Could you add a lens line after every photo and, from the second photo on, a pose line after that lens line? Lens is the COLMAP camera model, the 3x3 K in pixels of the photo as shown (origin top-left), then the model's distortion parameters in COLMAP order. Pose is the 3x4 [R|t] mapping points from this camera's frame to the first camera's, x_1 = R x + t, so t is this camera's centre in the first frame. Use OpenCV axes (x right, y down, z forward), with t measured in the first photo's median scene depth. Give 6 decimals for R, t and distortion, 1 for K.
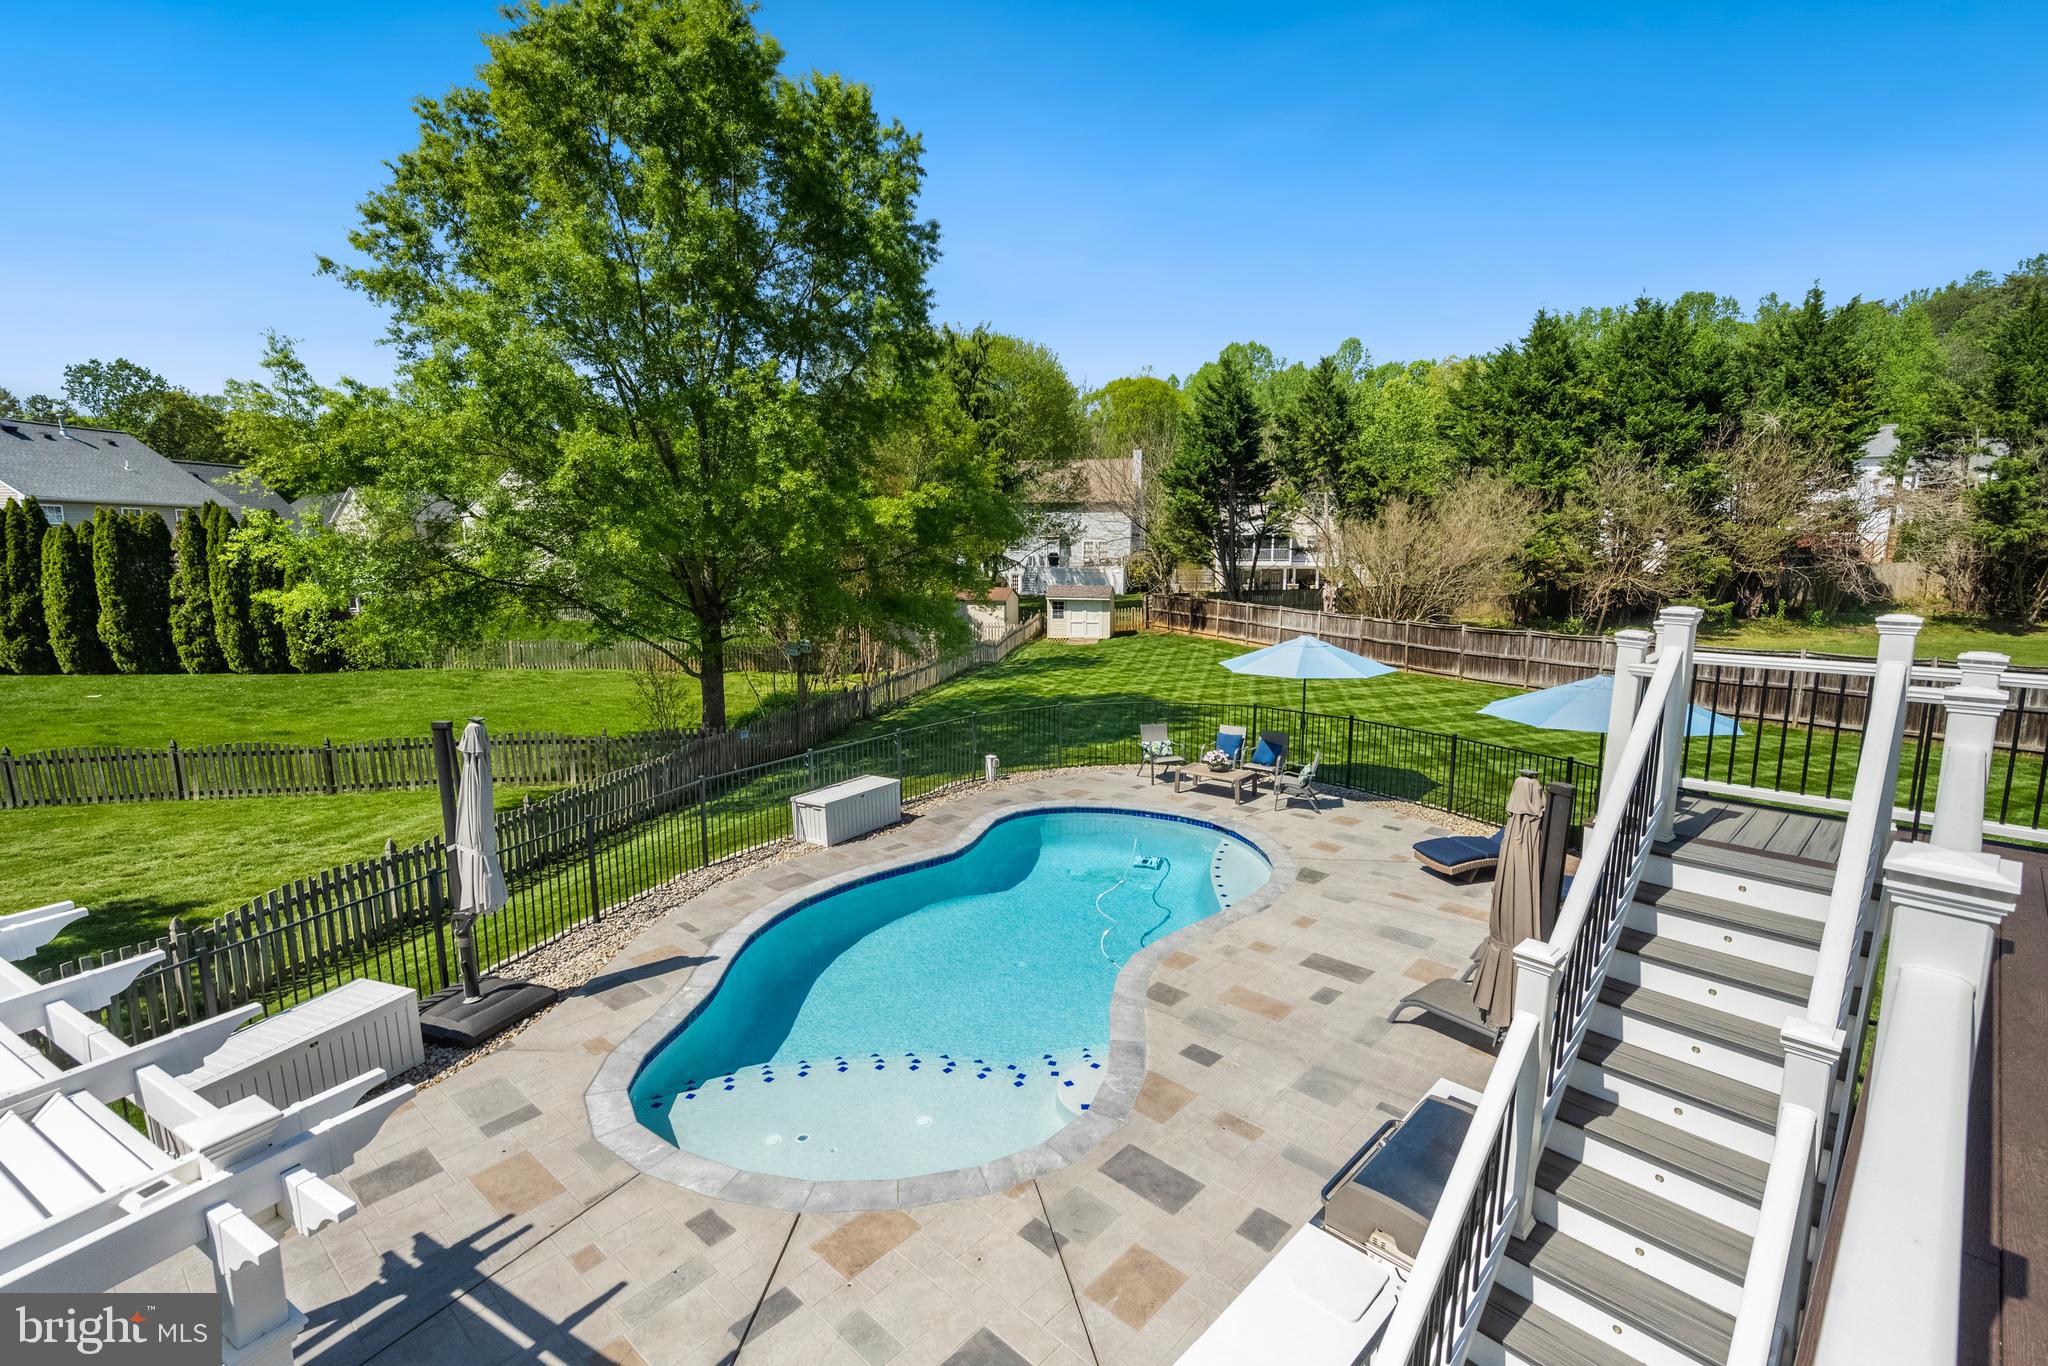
lens RADIAL K [[944.8, 0, 1033.3], [0, 944.8, 676.6], [0, 0, 1]] dist [0.001564, -0.001380]
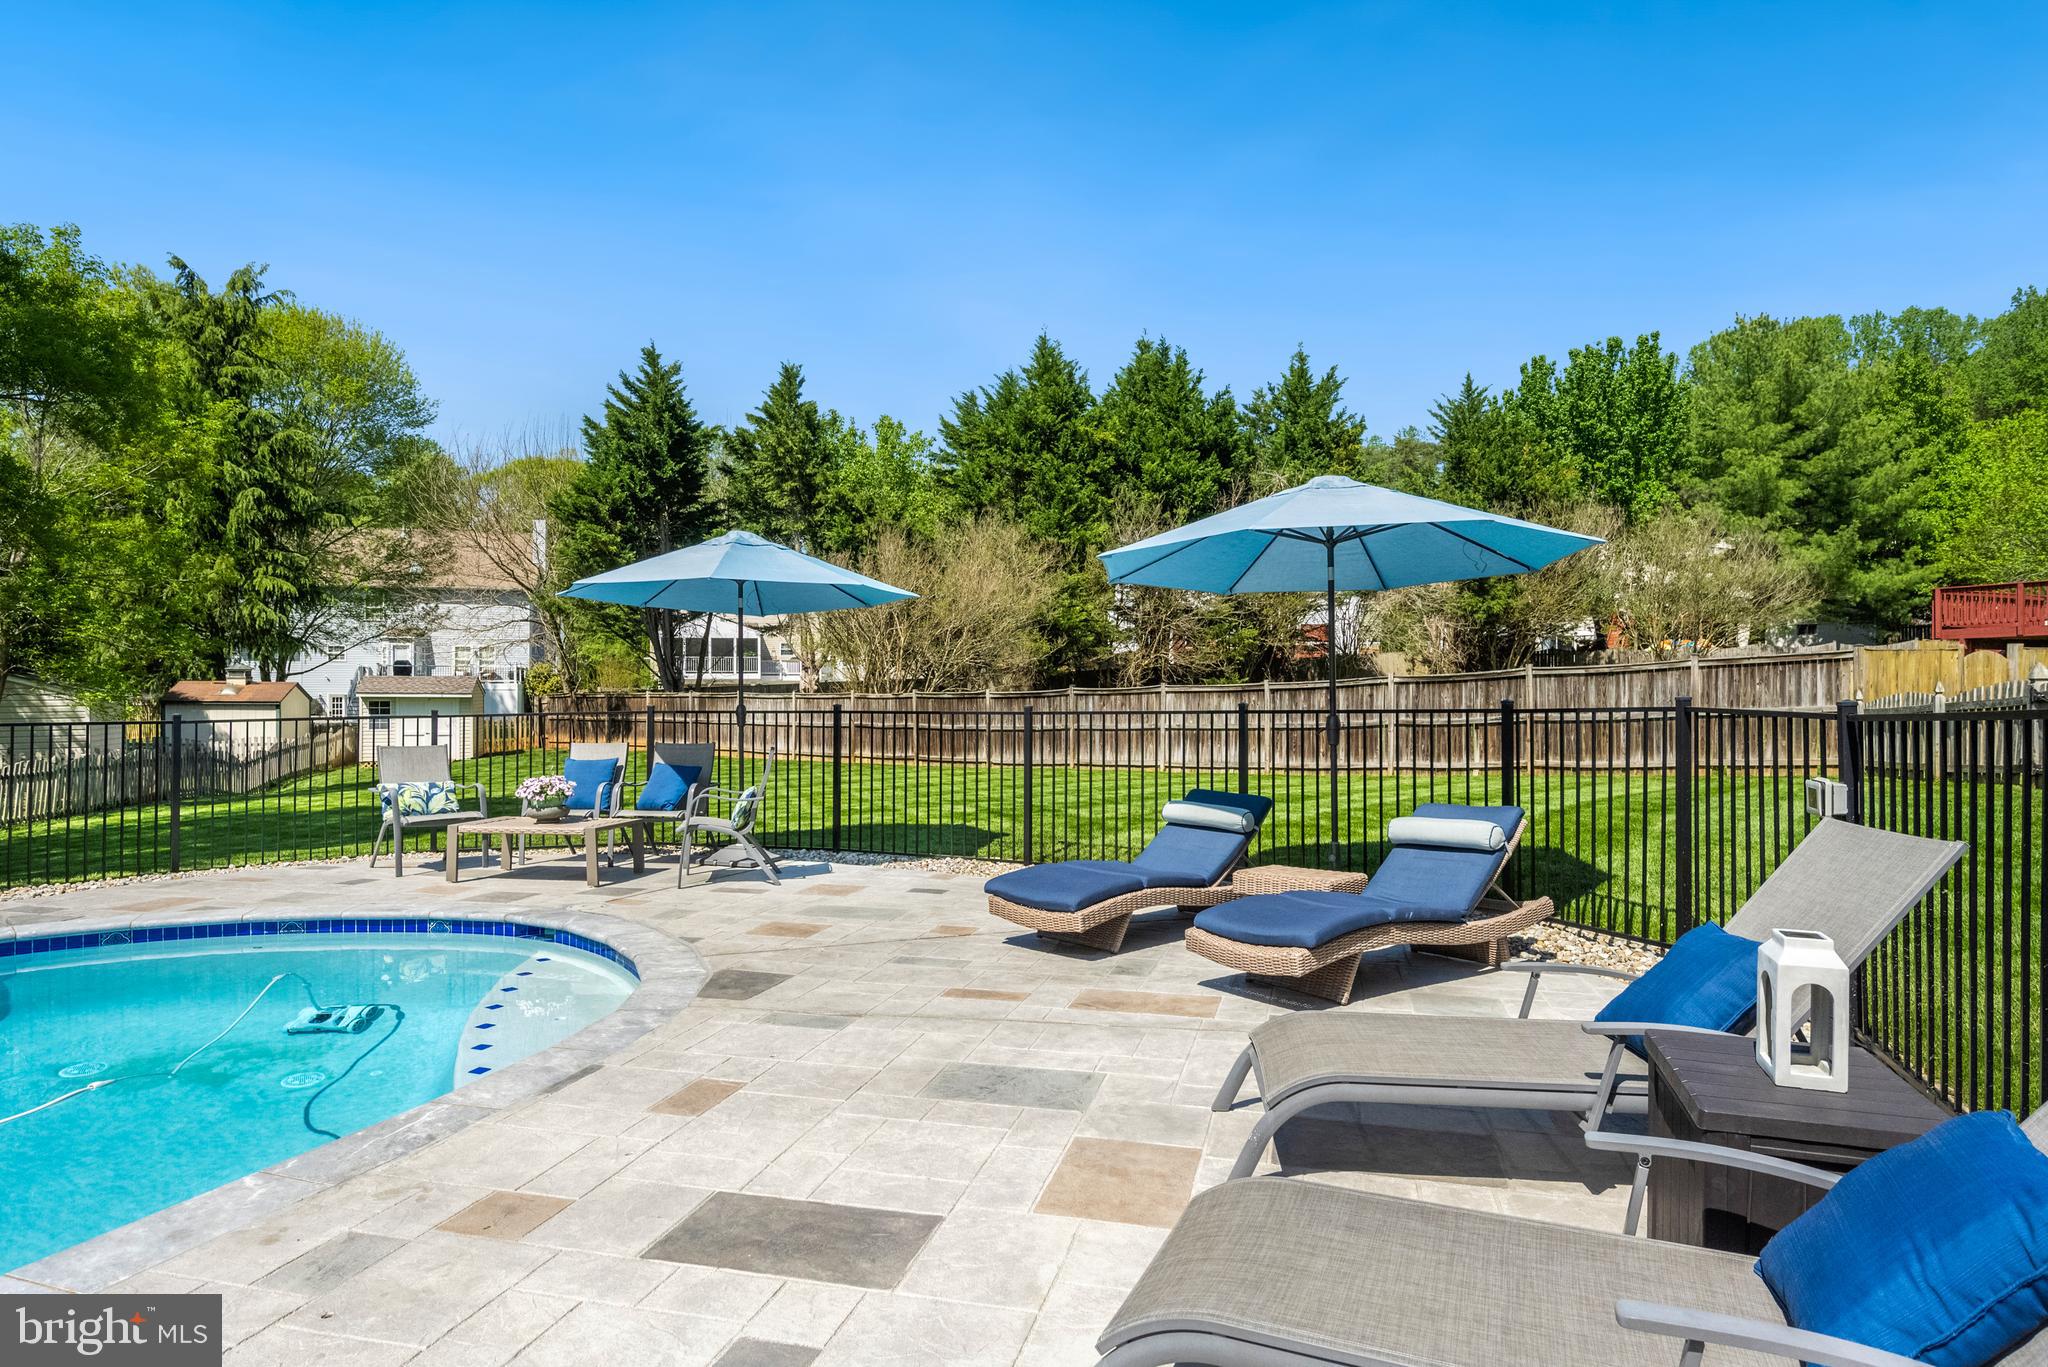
lens RADIAL K [[1157.2, 0, 1037.8], [0, 1157.2, 691.3], [0, 0, 1]] dist [-0.006923, 0.002130]
pose [[0.881371, 0.001901, 0.472421, 0.061315], [0.068733, 0.988836, -0.132211, 0.055482], [-0.467398, 0.148998, 0.871400, 0.180080]]
